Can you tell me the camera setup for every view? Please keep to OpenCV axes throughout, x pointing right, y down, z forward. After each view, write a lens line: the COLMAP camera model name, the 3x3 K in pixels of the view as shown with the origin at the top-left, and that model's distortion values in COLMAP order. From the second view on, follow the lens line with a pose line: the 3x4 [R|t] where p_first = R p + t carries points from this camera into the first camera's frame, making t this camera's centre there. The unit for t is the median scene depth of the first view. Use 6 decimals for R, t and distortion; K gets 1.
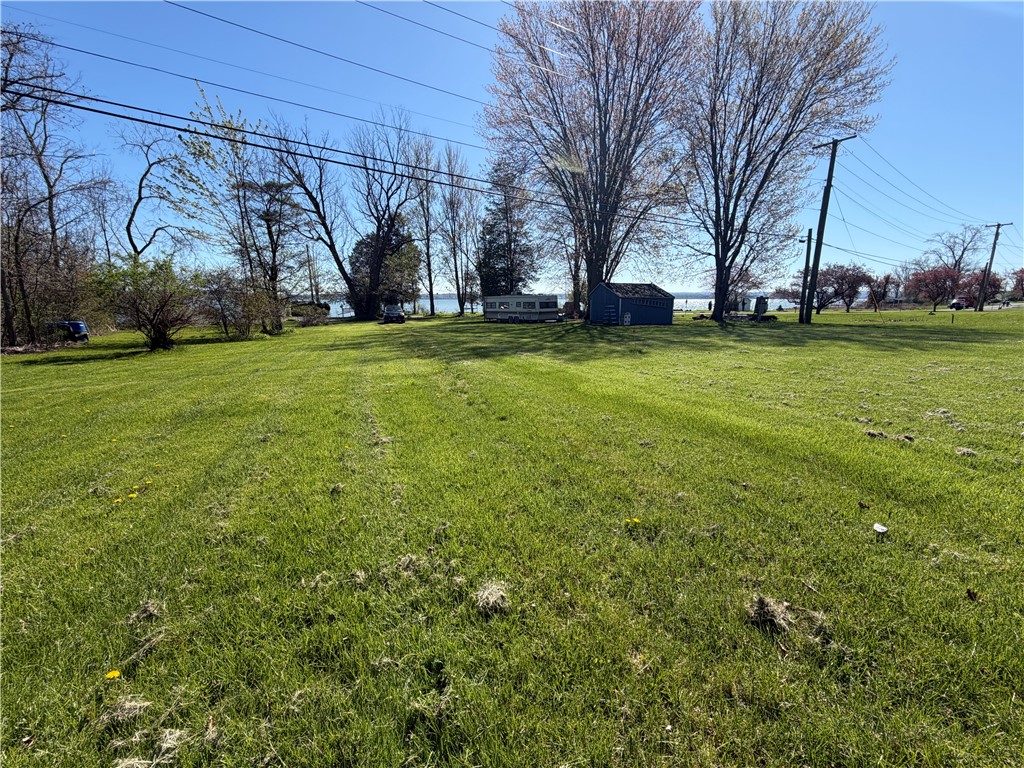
lens RADIAL K [[391.2, 0, 512.0], [0, 391.2, 384.0], [0, 0, 1]] dist [-0.000805, -0.000113]
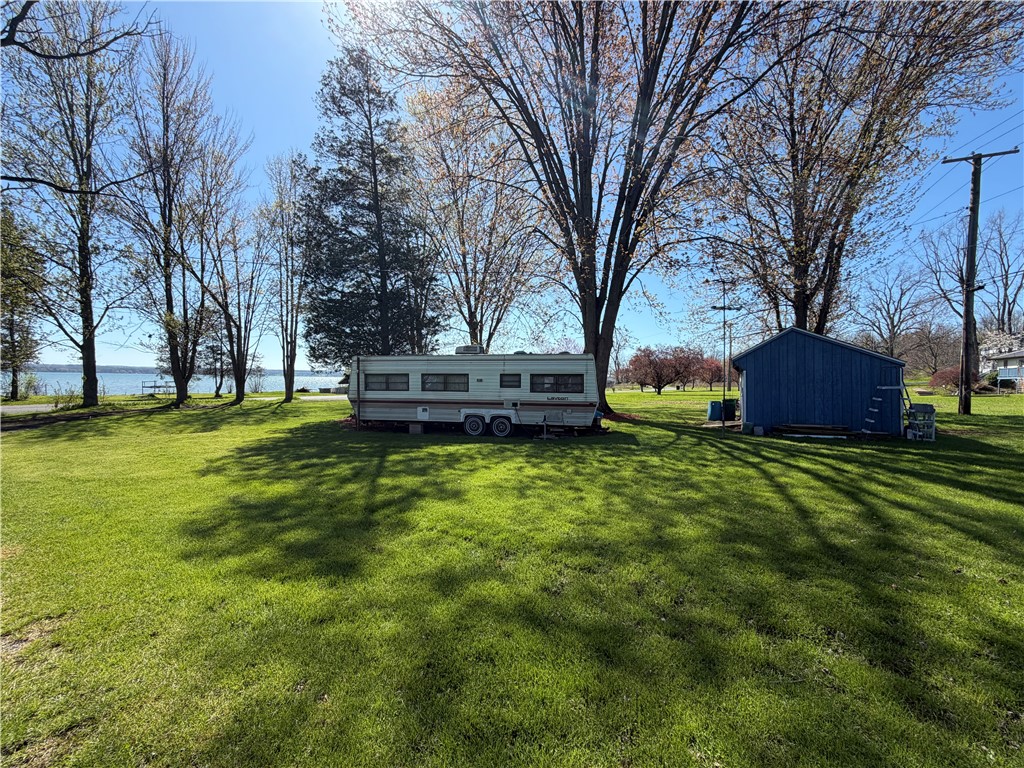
lens RADIAL K [[391.2, 0, 512.0], [0, 391.2, 384.0], [0, 0, 1]] dist [-0.000805, -0.000113]
pose [[0.810649, 0.005899, 0.585502, -0.090514], [0.105307, 0.982176, -0.155697, -0.089722], [-0.575985, 0.187873, 0.795579, 0.448508]]
